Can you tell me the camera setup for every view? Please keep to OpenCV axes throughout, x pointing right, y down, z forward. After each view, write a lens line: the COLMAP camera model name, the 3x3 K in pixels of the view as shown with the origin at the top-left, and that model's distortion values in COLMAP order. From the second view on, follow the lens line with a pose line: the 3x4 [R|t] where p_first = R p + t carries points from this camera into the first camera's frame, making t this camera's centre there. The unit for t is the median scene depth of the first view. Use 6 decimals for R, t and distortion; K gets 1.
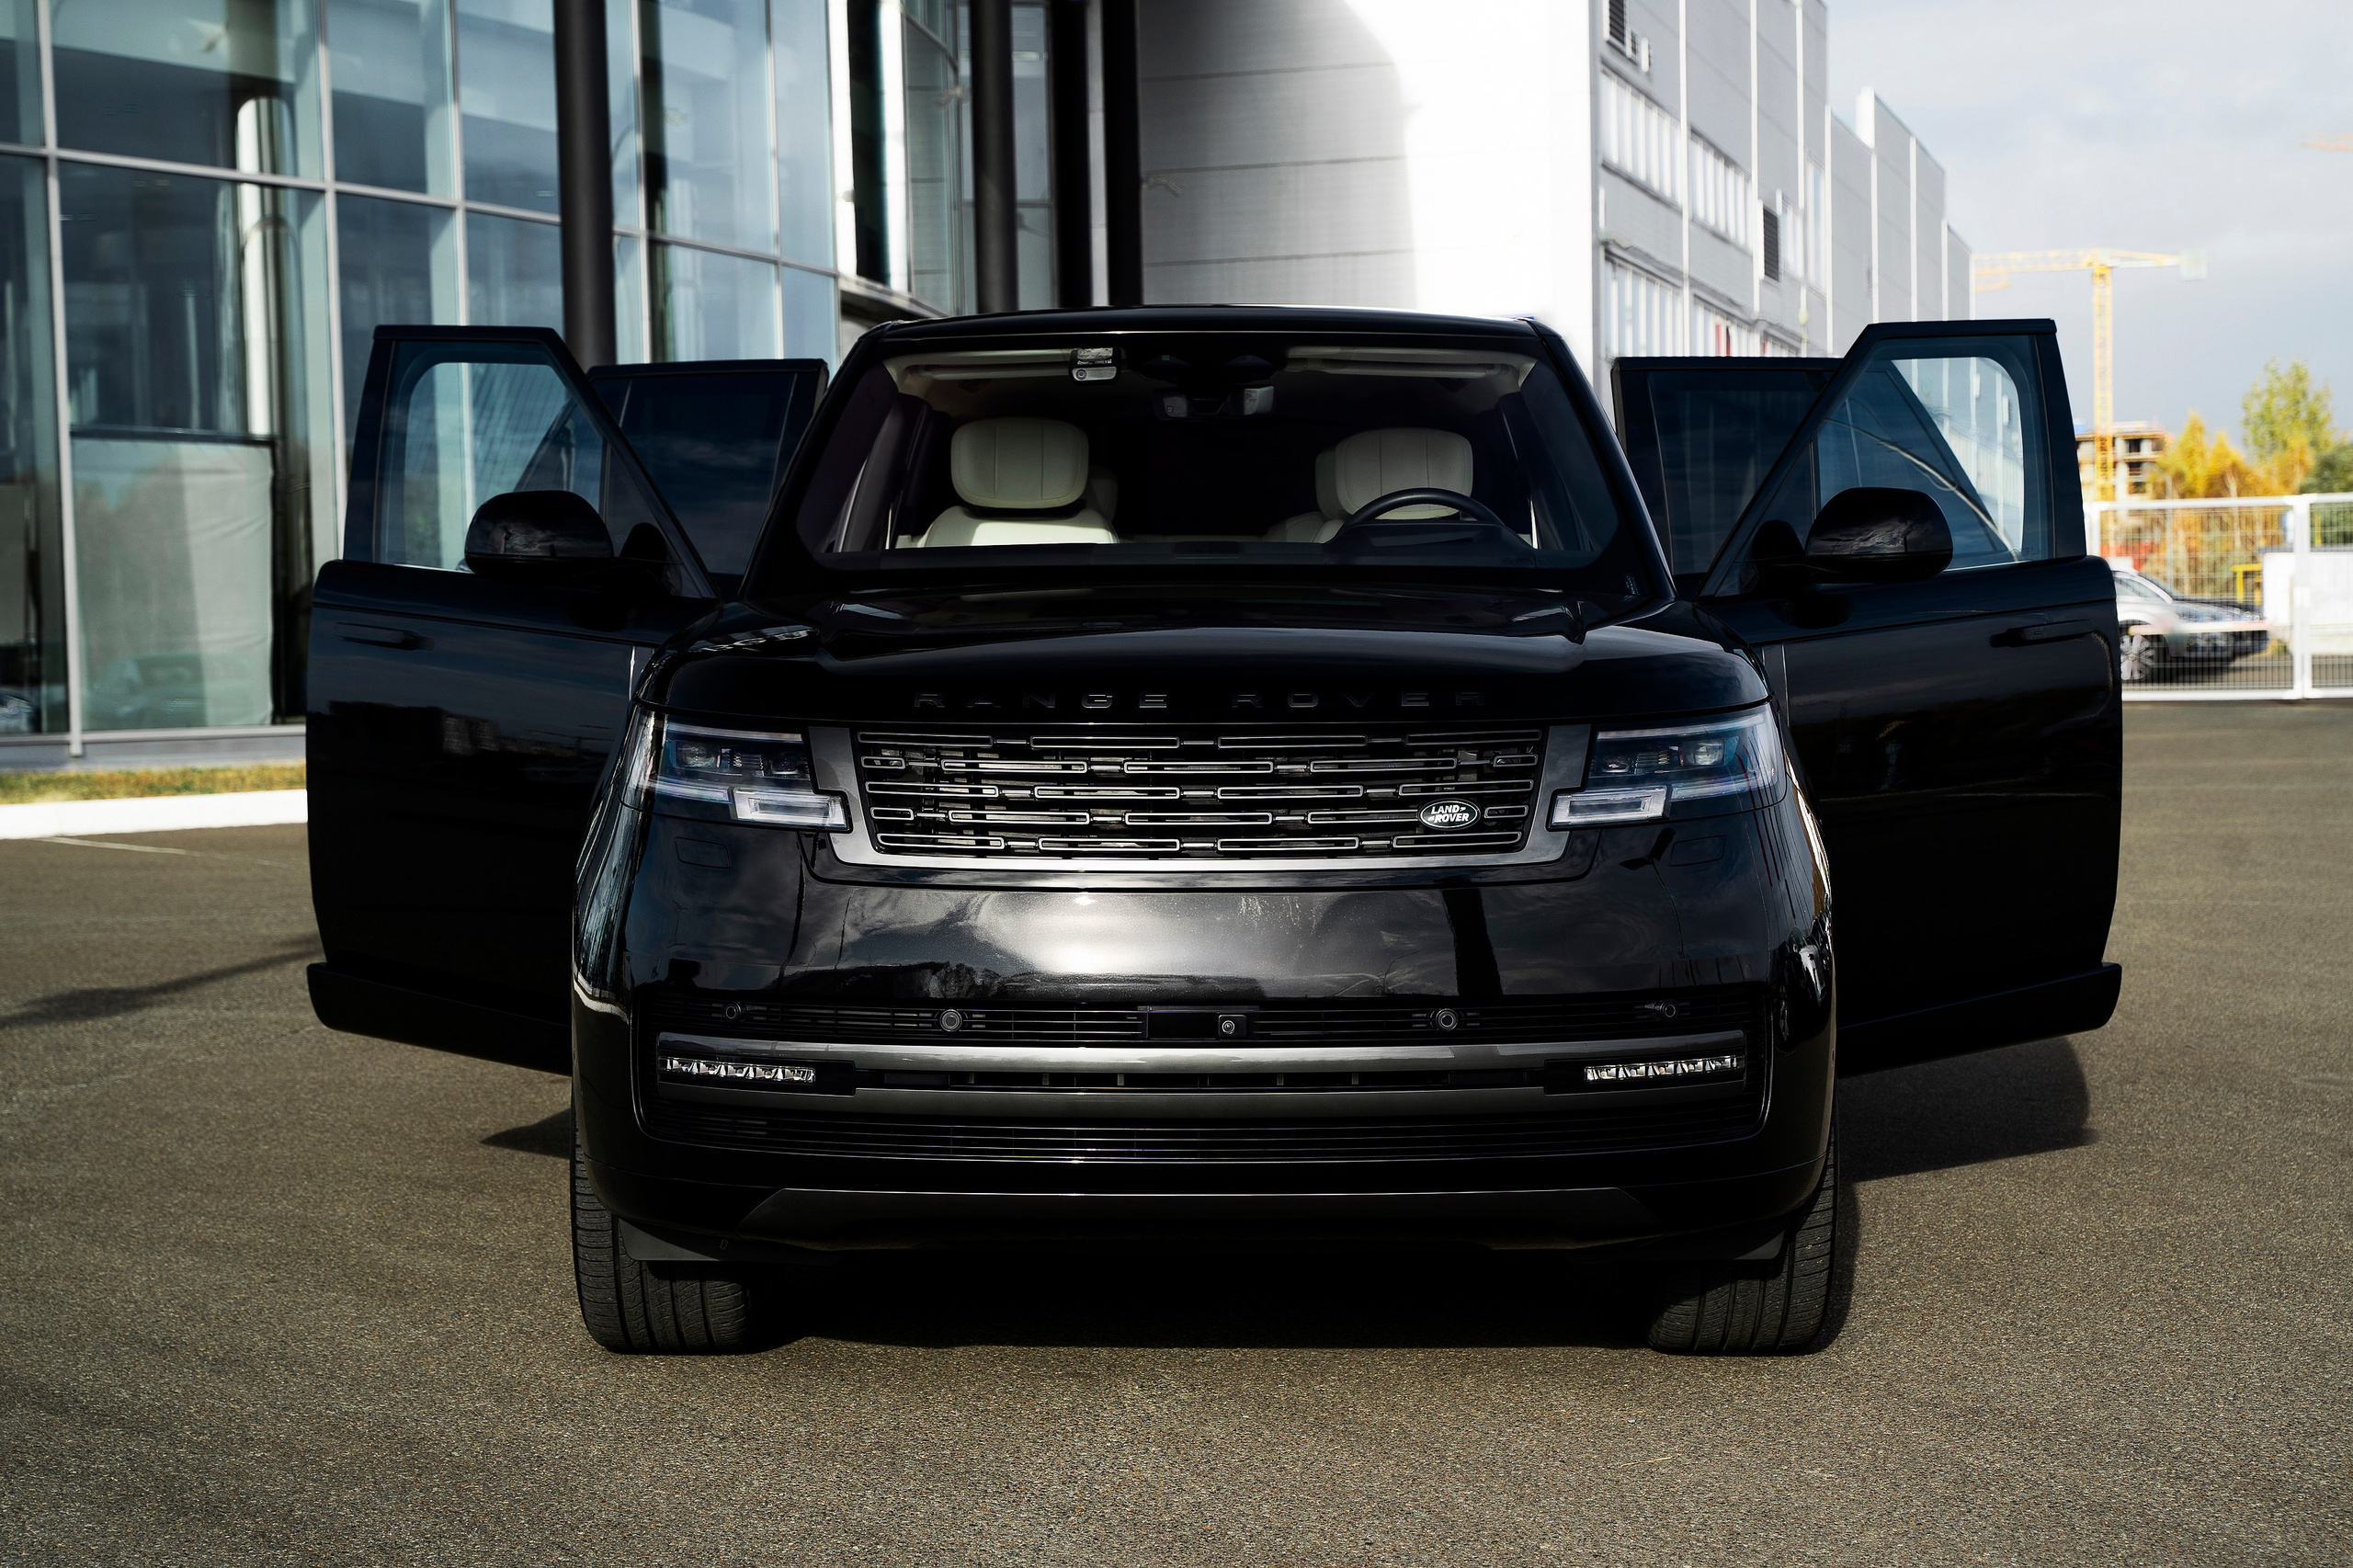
lens RADIAL K [[3824.6, 0, 1163.5], [0, 3824.6, 762.6], [0, 0, 1]] dist [0.121843, 0.000000]
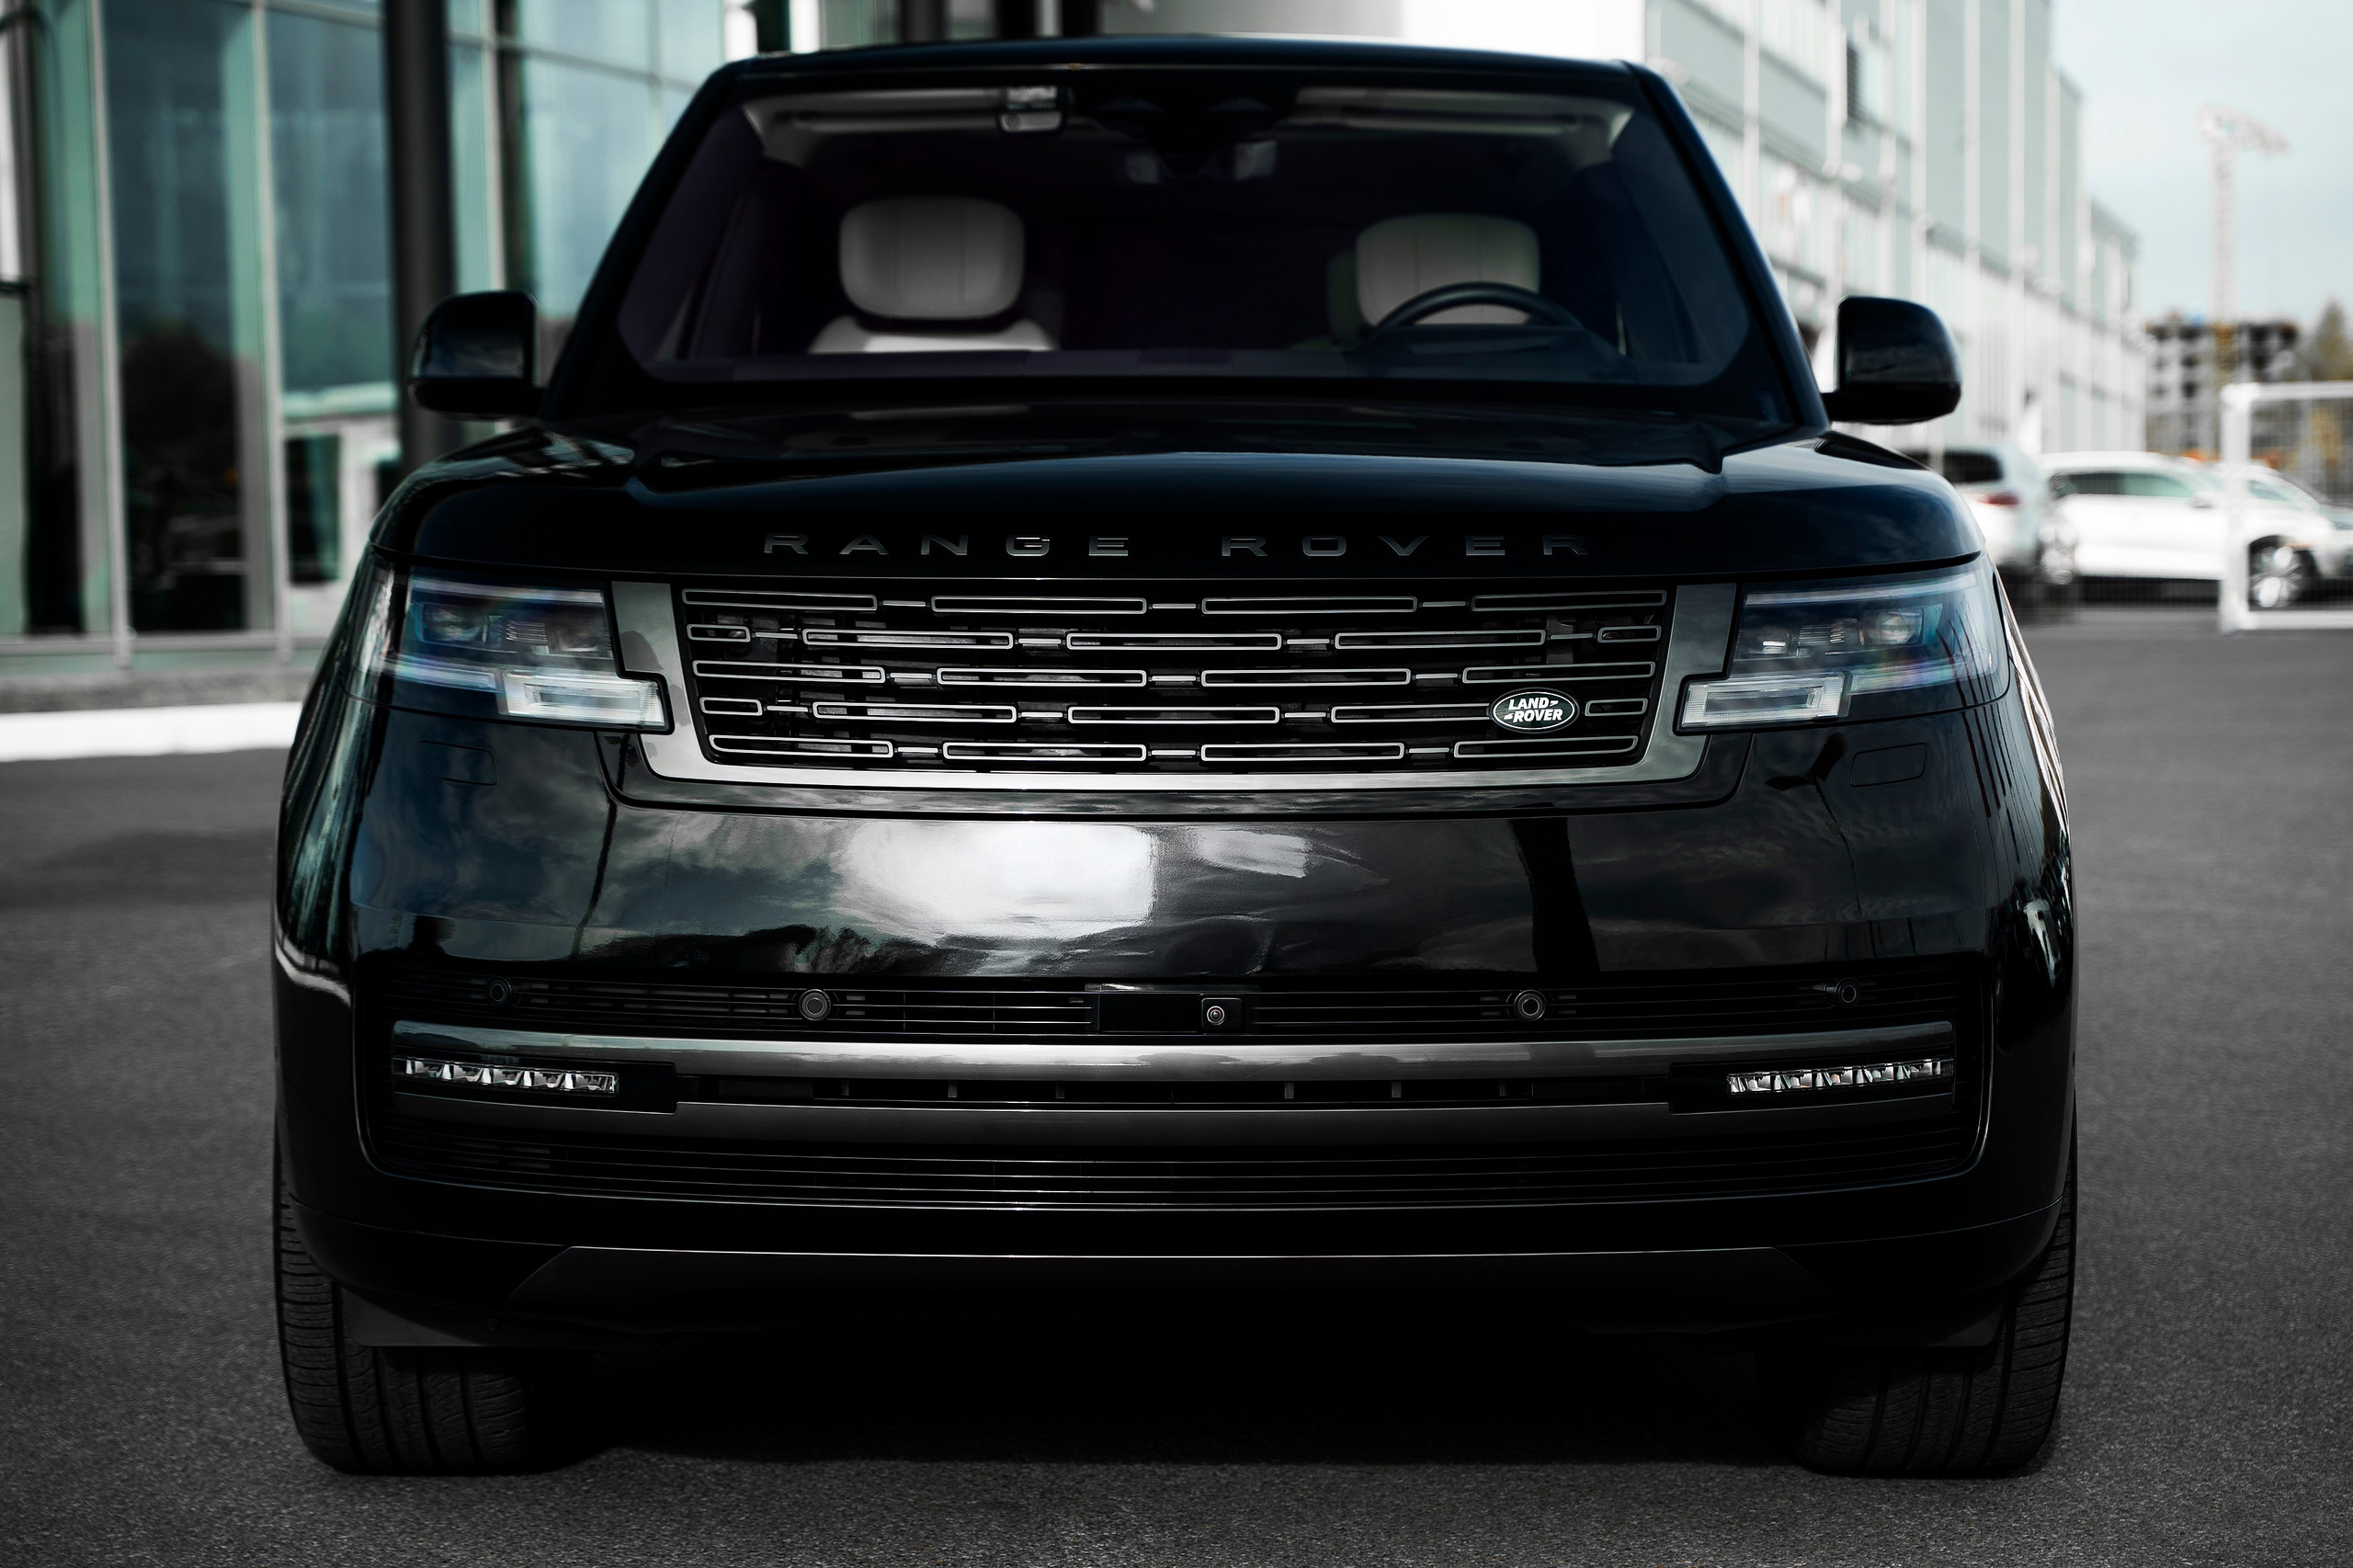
lens RADIAL K [[4554.4, 0, 1181.8], [0, 4554.4, 792.8], [0, 0, 1]] dist [0.211044, 0.000000]
pose [[0.999915, 0.003658, 0.012484, 0.000364], [-0.003916, 0.999778, 0.020719, 0.010868], [-0.012406, -0.020766, 0.999707, 0.162830]]
